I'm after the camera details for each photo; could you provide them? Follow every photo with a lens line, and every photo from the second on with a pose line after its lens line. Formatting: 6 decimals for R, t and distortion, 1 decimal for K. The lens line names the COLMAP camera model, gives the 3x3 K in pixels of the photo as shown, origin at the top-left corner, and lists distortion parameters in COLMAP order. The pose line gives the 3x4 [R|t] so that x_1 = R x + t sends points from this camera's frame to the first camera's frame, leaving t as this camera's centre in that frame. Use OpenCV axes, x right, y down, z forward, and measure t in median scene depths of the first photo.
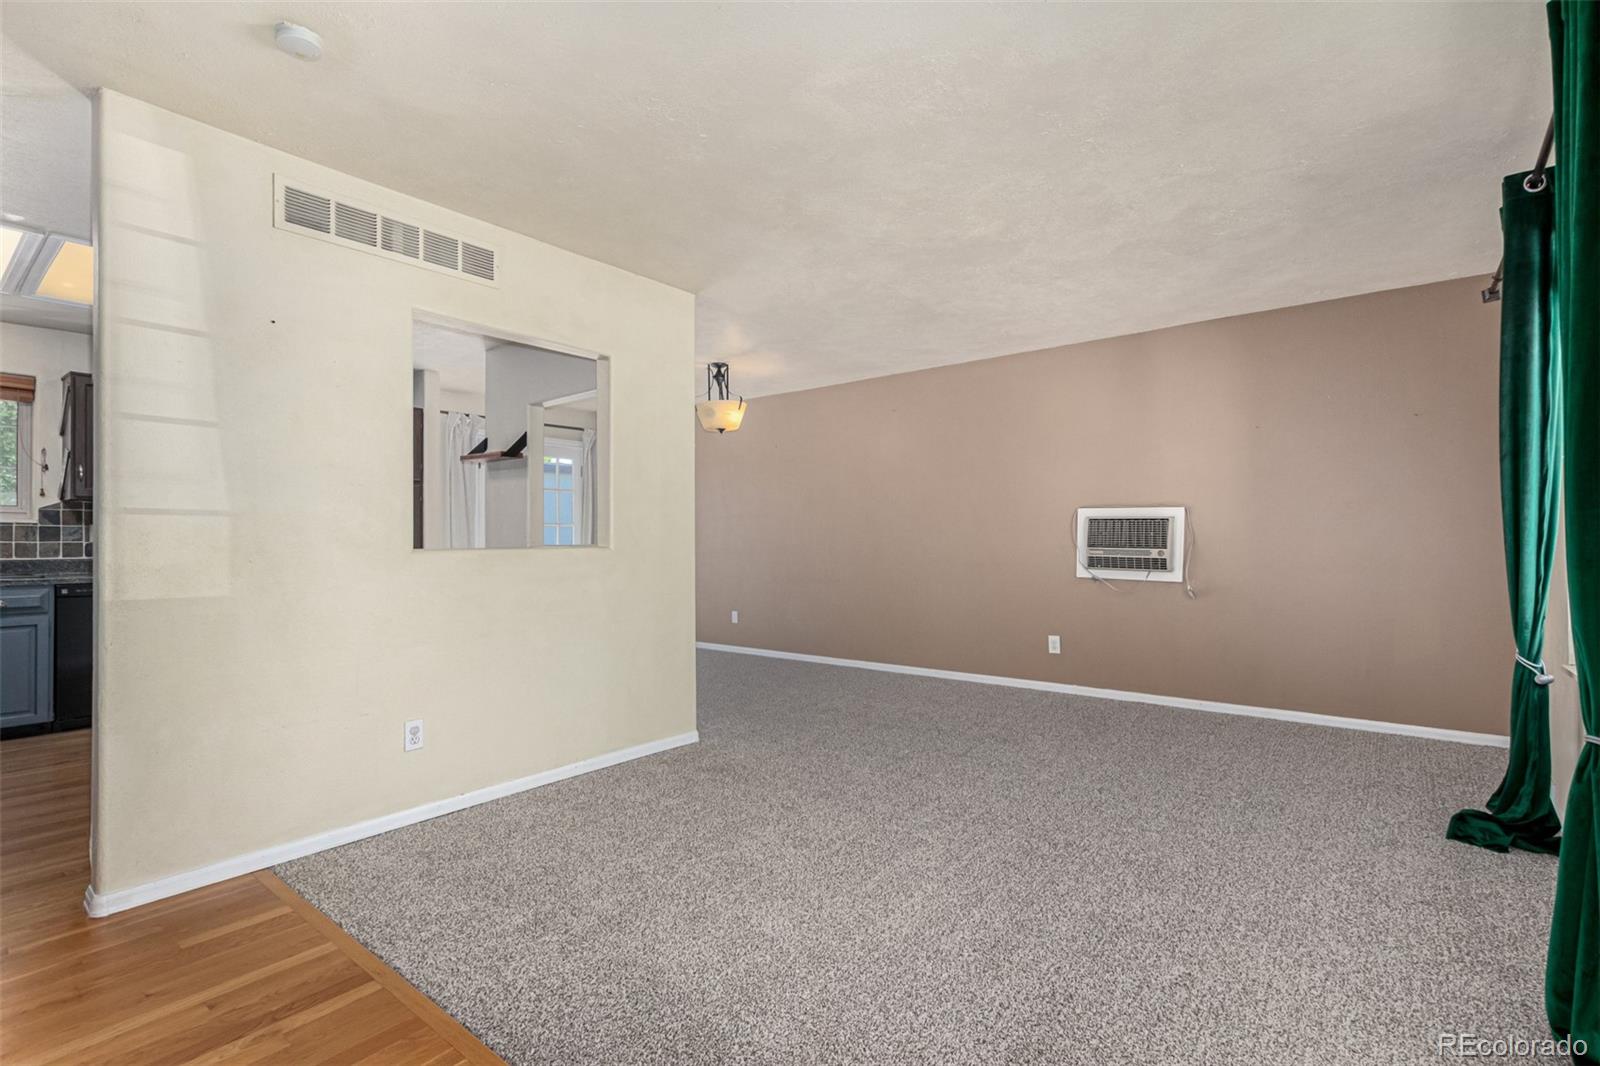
lens RADIAL K [[739.1, 0, 800.0], [0, 739.1, 533.0], [0, 0, 1]] dist [-0.000378, -0.000027]
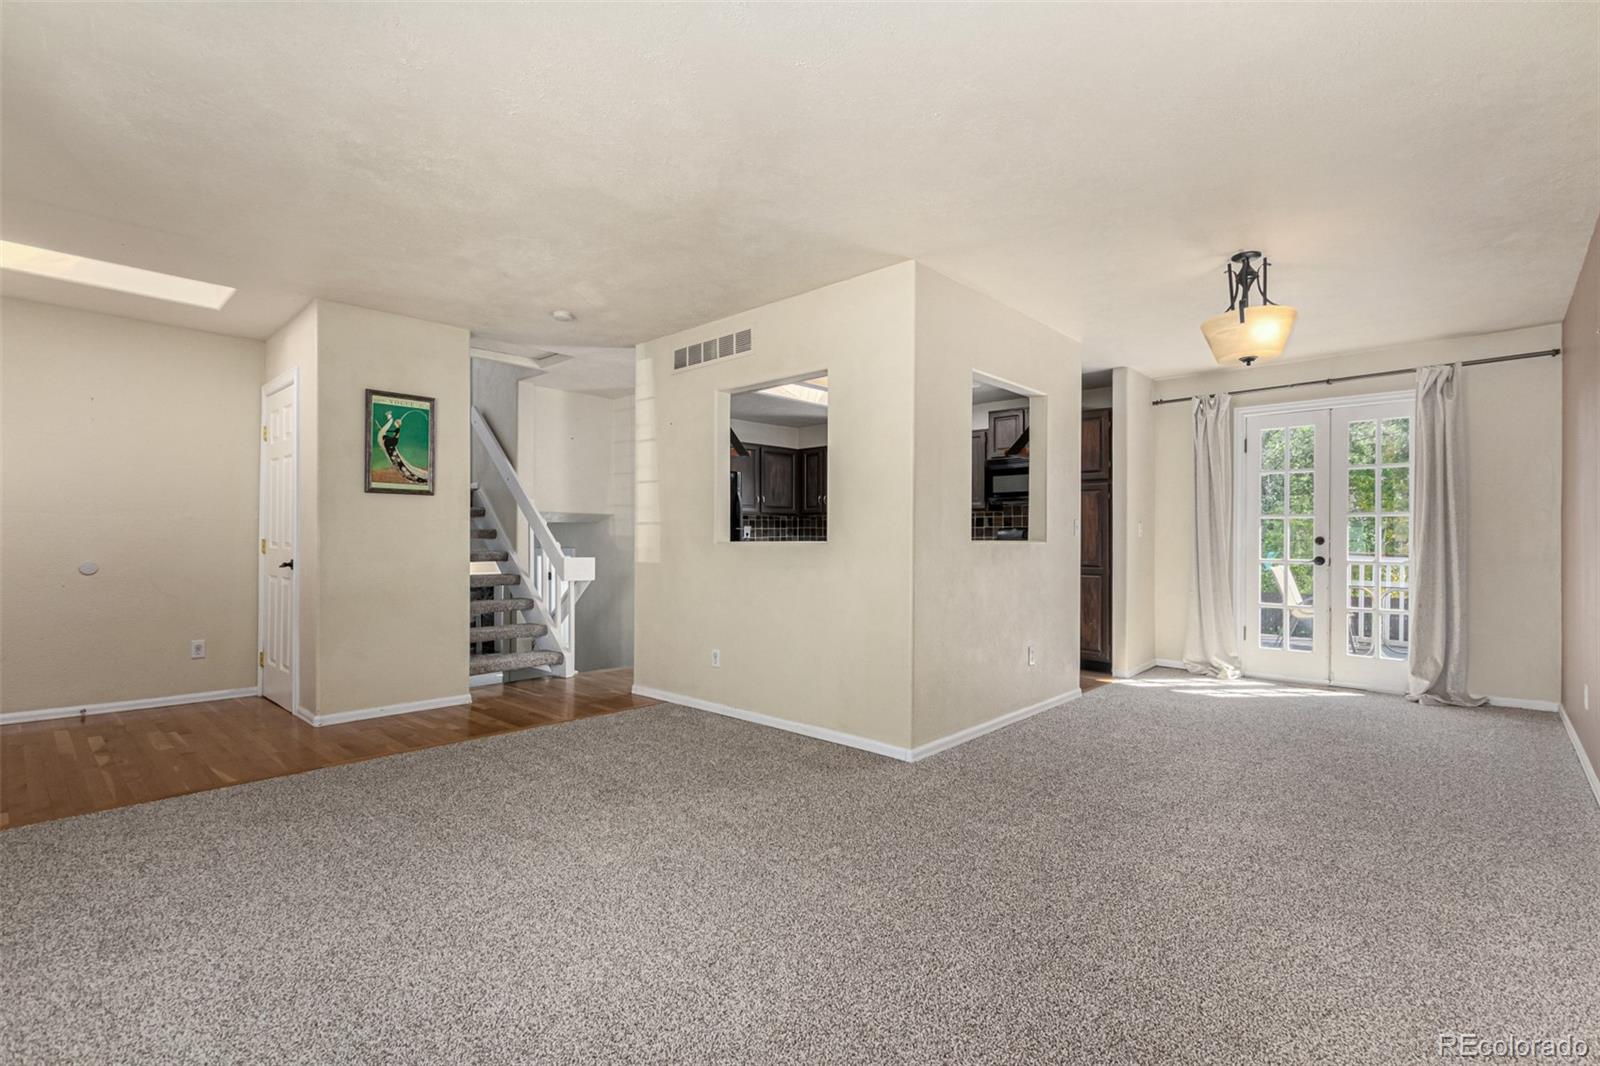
lens RADIAL K [[739.1, 0, 800.0], [0, 739.1, 533.0], [0, 0, 1]] dist [-0.000378, -0.000027]
pose [[-0.069511, -0.007654, -0.997552, 1.012702], [0.007393, 0.999939, -0.008188, 0.017186], [0.997554, -0.007944, -0.069450, 1.240133]]
